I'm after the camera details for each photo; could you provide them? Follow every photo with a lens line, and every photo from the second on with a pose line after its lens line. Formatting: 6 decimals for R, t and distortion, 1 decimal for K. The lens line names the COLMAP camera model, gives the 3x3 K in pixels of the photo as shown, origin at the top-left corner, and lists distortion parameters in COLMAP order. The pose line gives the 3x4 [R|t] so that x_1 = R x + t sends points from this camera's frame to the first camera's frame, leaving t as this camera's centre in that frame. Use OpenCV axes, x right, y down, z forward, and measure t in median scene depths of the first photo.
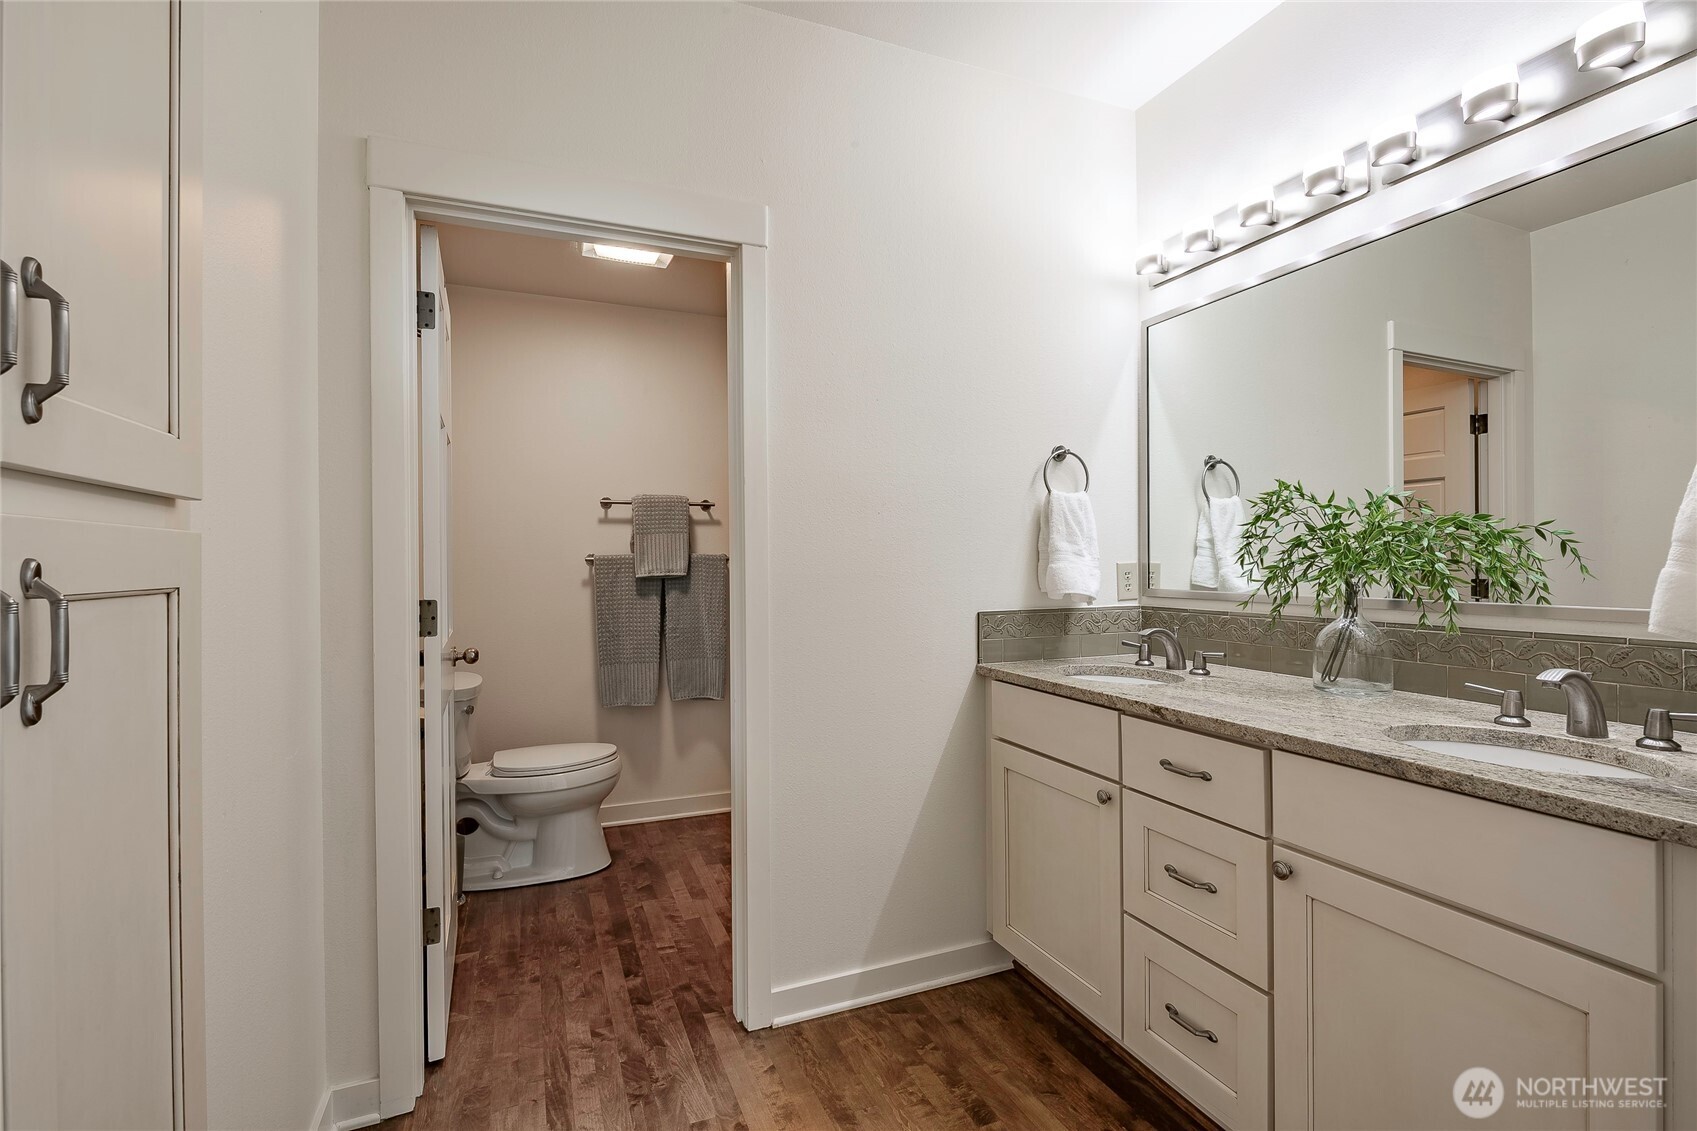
lens RADIAL K [[783.0, 0, 847.8], [0, 783.0, 560.6], [0, 0, 1]] dist [-0.001136, -0.005803]
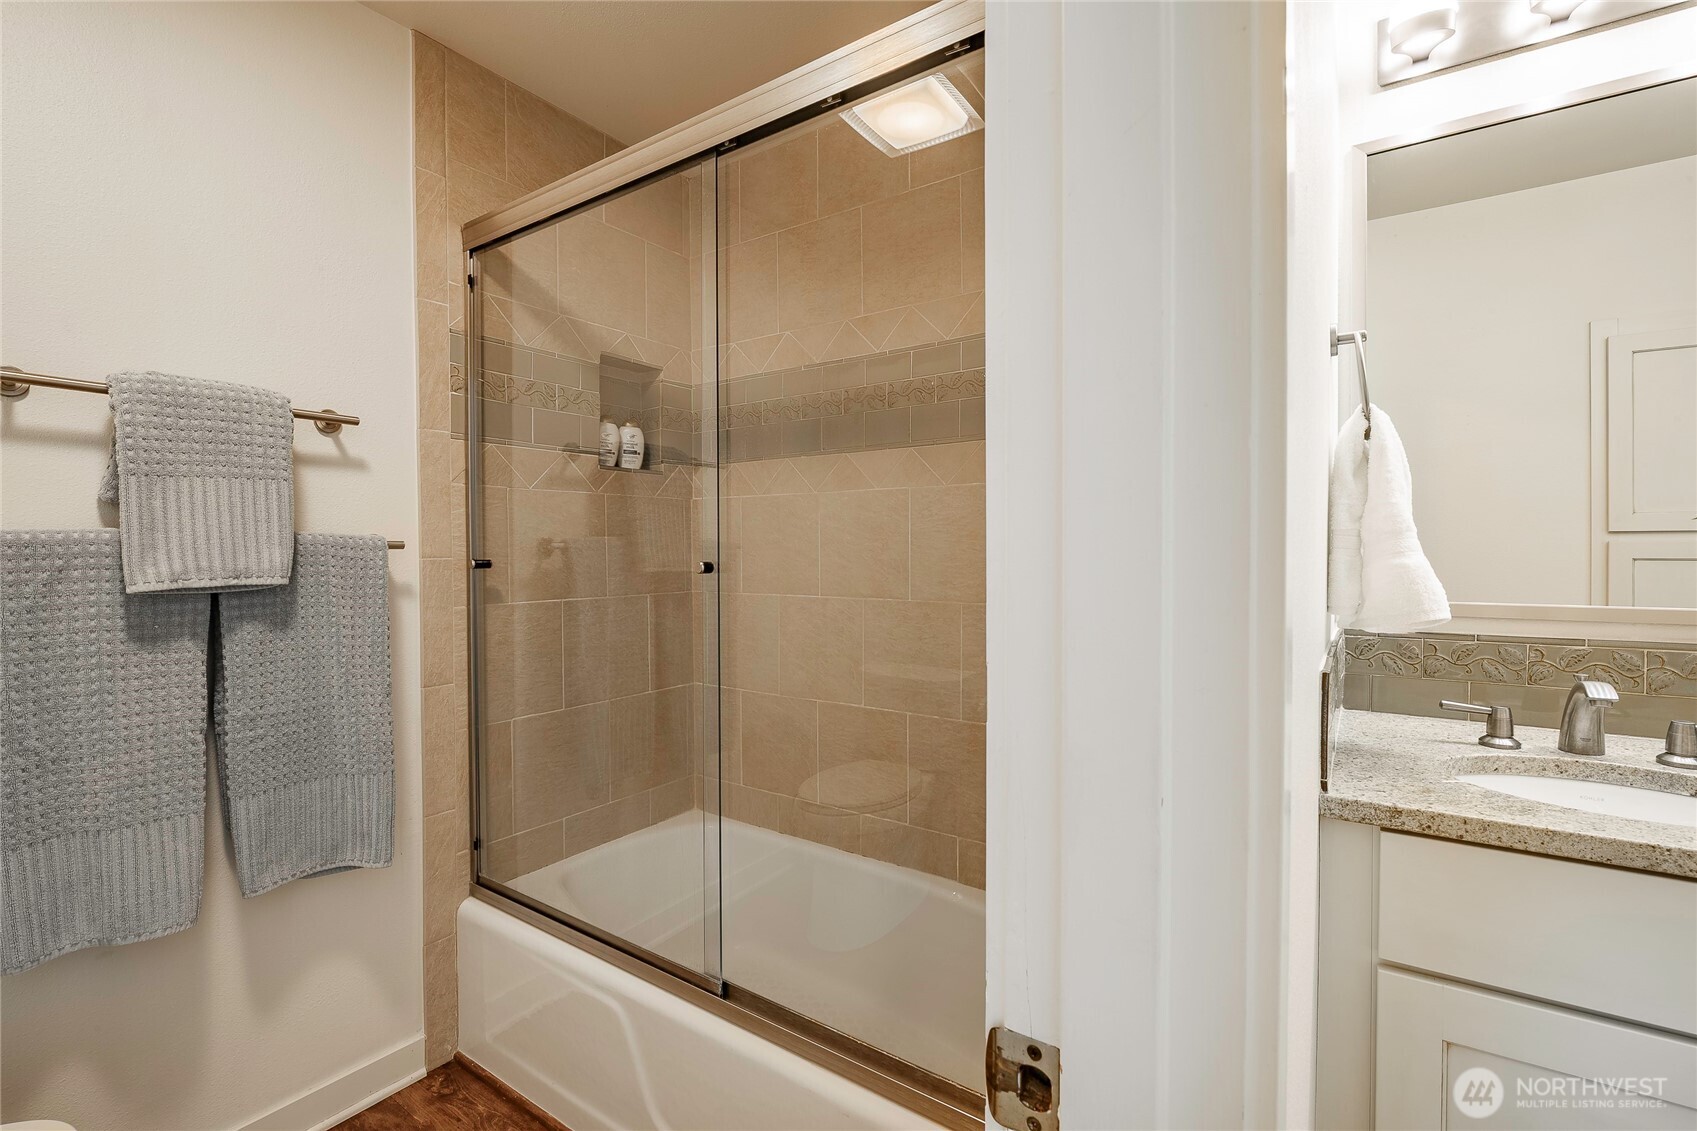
lens RADIAL K [[829.3, 0, 880.2], [0, 829.3, 565.3], [0, 0, 1]] dist [0.002992, 0.000388]
pose [[0.857159, -0.003534, 0.515040, -0.167741], [-0.000258, 0.999973, 0.007290, 0.005609], [-0.515052, -0.006382, 0.857135, 0.481194]]
